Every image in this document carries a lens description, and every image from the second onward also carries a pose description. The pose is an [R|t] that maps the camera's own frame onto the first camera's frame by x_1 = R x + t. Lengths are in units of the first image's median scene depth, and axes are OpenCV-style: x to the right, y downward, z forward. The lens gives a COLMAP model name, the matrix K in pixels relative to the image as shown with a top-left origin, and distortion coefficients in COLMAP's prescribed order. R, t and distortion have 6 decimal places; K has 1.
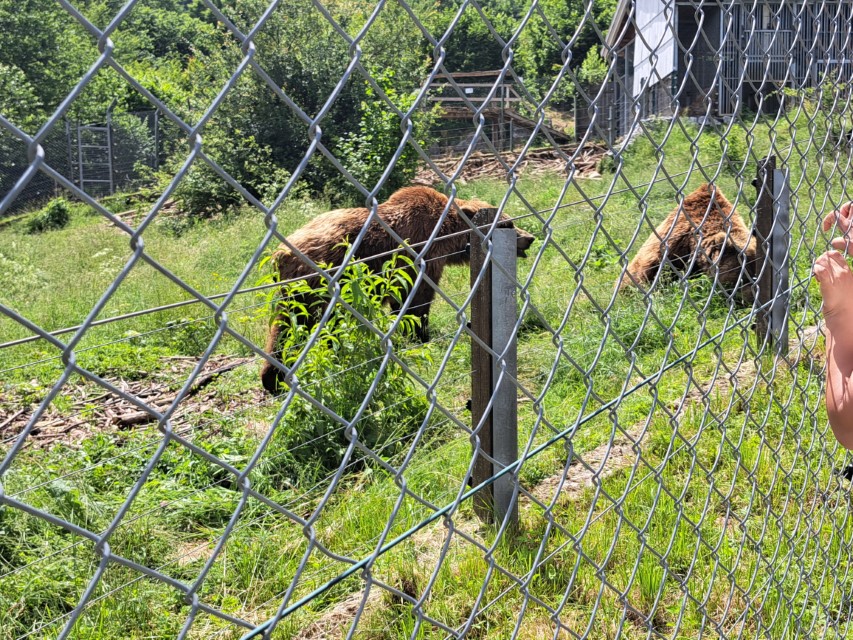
lens RADIAL K [[612.1, 0, 425.9], [0, 612.1, 290.7], [0, 0, 1]] dist [0.040794, -0.035698]
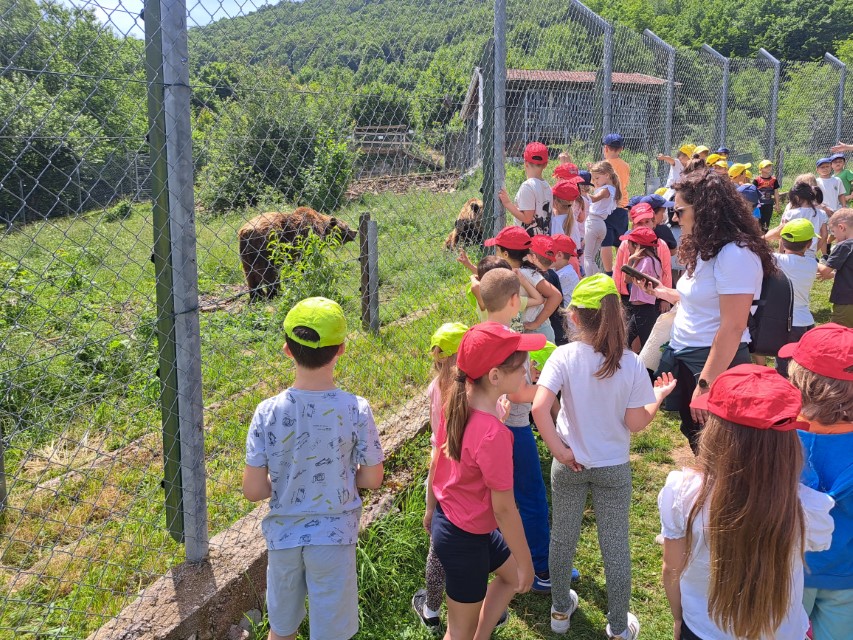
lens RADIAL K [[600.0, 0, 449.5], [0, 600.0, 319.4], [0, 0, 1]] dist [0.004959, -0.000456]
pose [[0.993496, -0.010497, 0.113384, 0.074757], [0.003916, 0.998302, 0.058113, 0.080251], [-0.113801, -0.057291, 0.991850, -0.739165]]
